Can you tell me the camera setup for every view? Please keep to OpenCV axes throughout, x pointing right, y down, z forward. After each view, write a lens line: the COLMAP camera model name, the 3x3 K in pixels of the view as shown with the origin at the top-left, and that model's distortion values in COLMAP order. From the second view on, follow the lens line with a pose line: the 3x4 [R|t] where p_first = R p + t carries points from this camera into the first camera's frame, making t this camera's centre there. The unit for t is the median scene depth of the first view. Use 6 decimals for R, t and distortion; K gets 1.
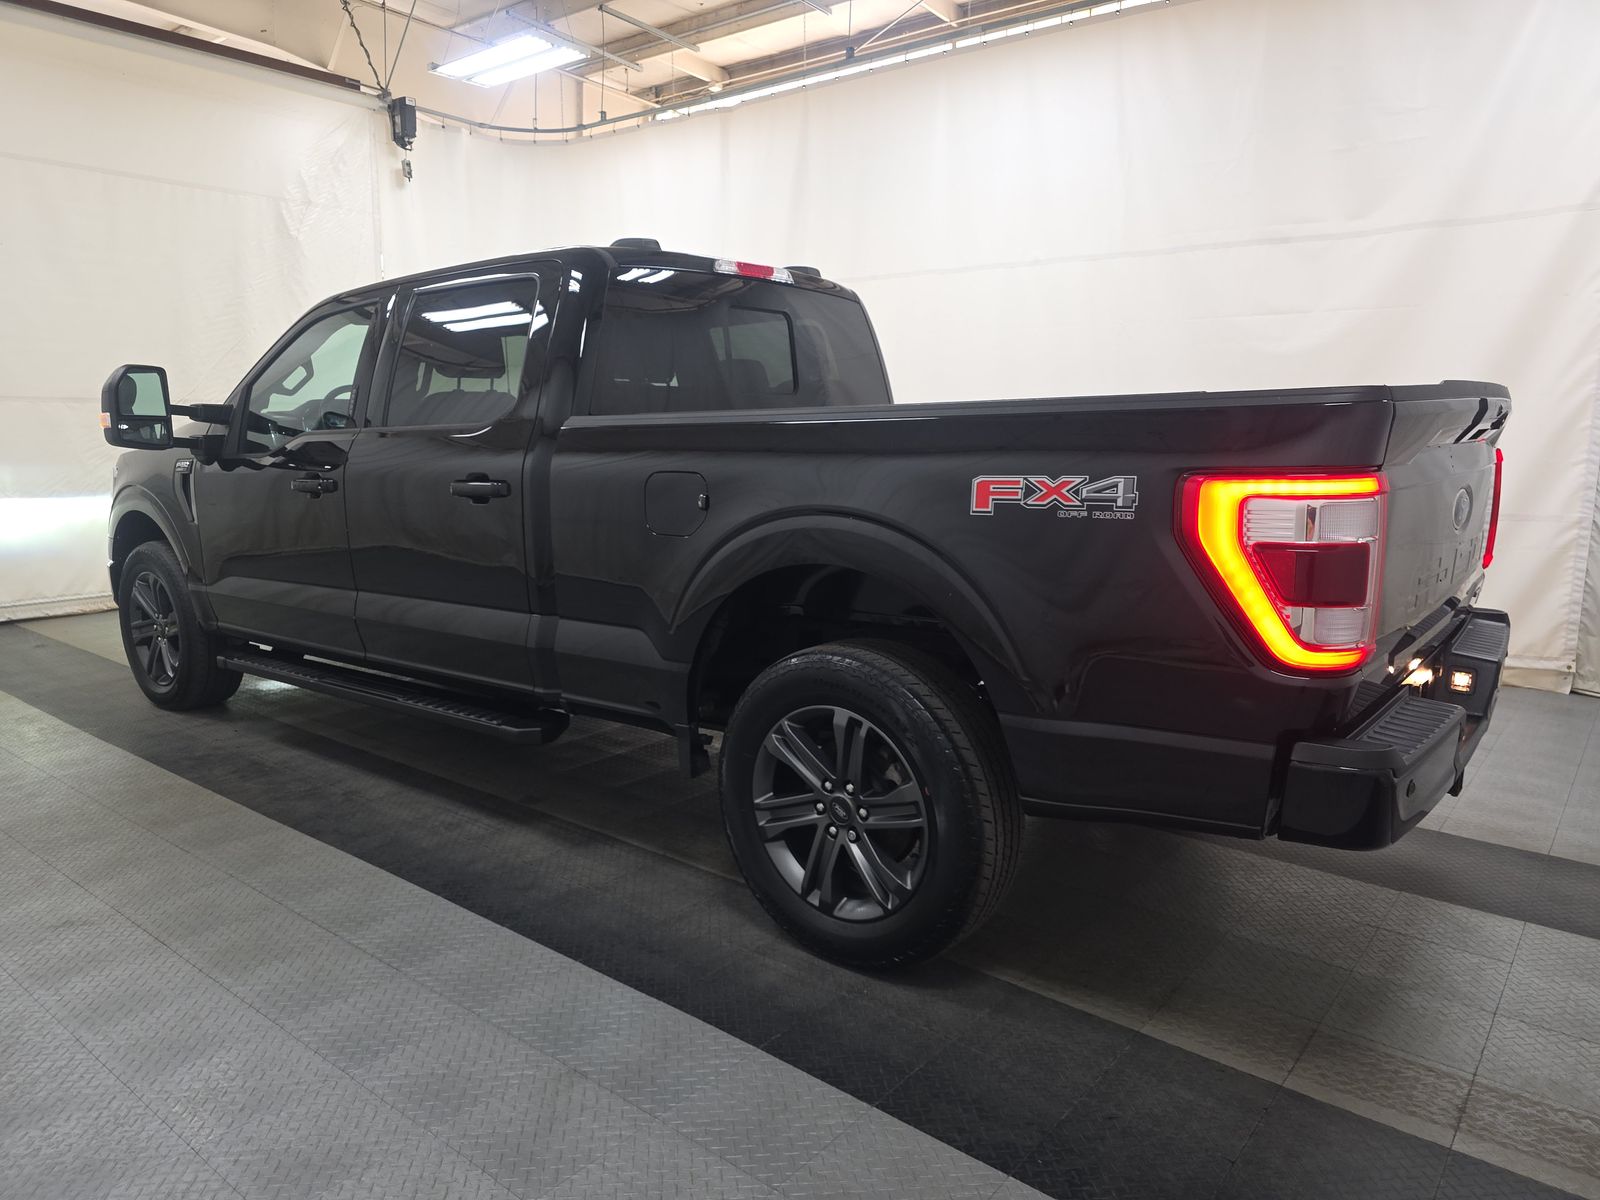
lens RADIAL K [[1121.5, 0, 797.9], [0, 1121.5, 545.6], [0, 0, 1]] dist [0.041790, -0.040222]
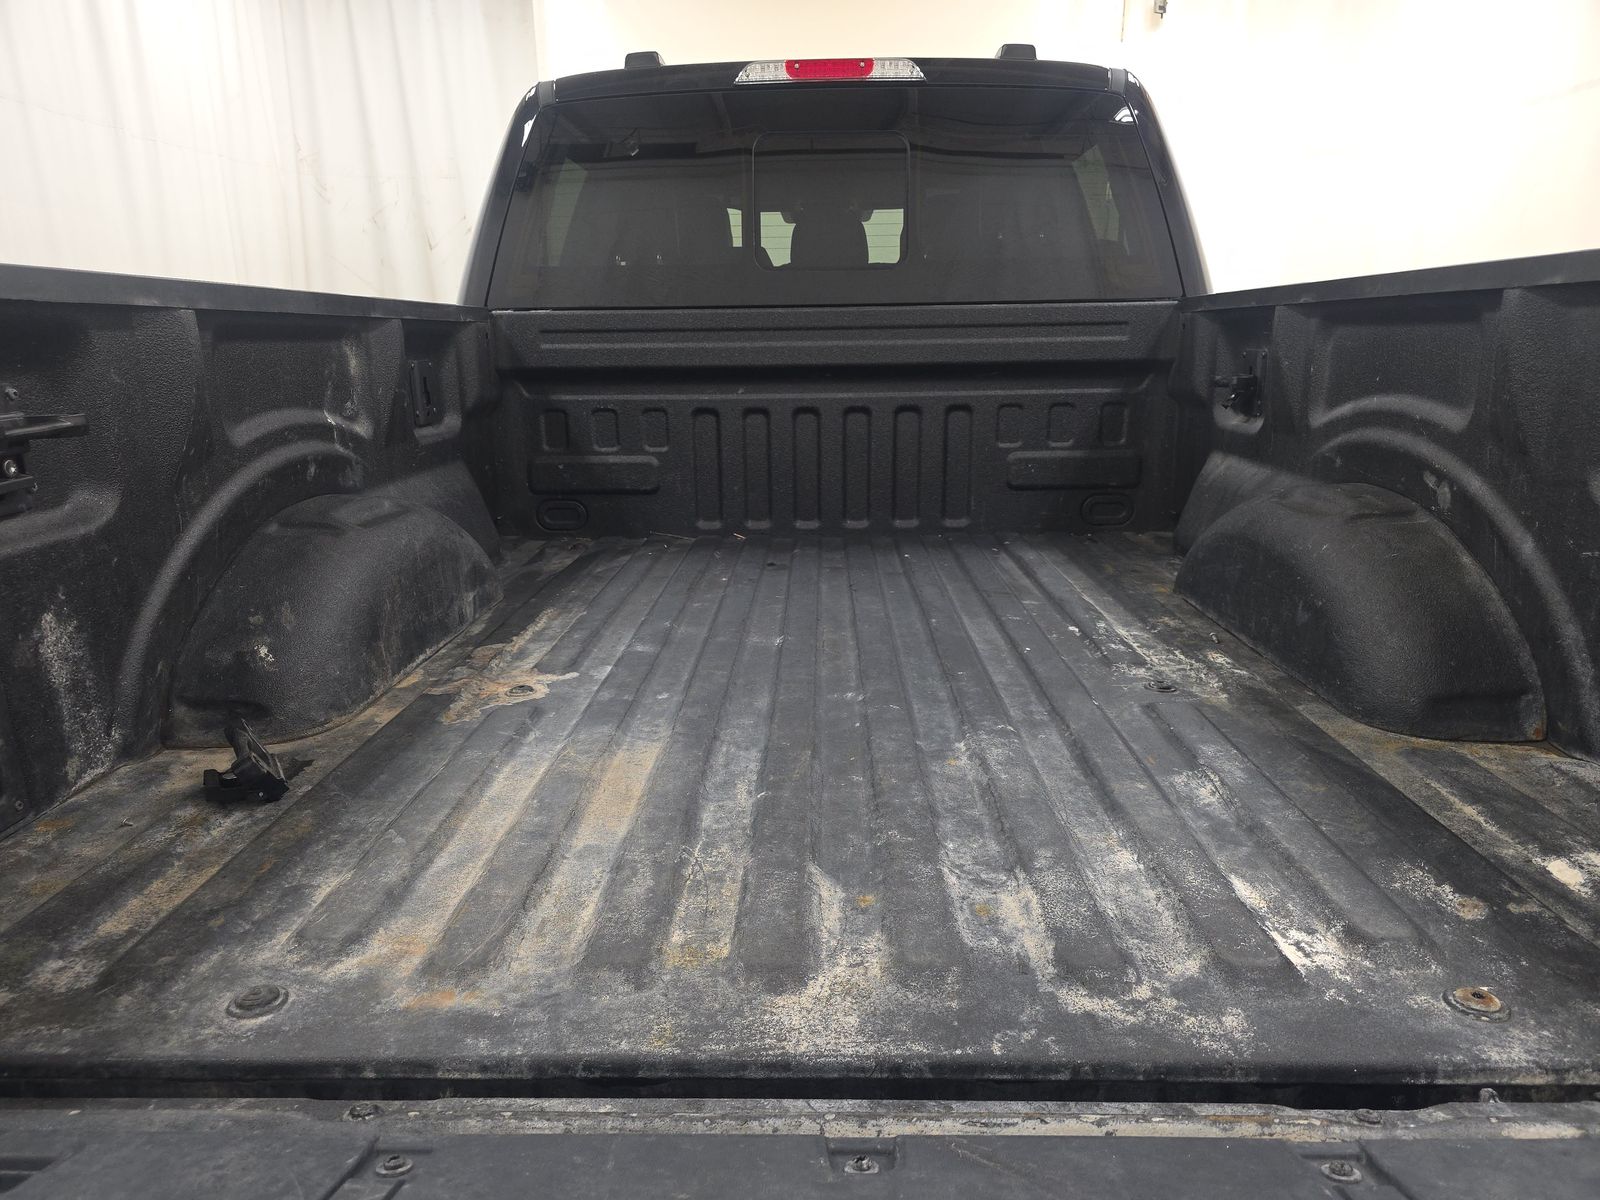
lens RADIAL K [[1121.5, 0, 797.9], [0, 1121.5, 545.6], [0, 0, 1]] dist [0.041790, -0.040222]
pose [[0.574554, 0.158557, -0.802961, 0.255579], [-0.078586, 0.987210, 0.138709, -0.032430], [0.814685, -0.016594, 0.579666, 0.304555]]
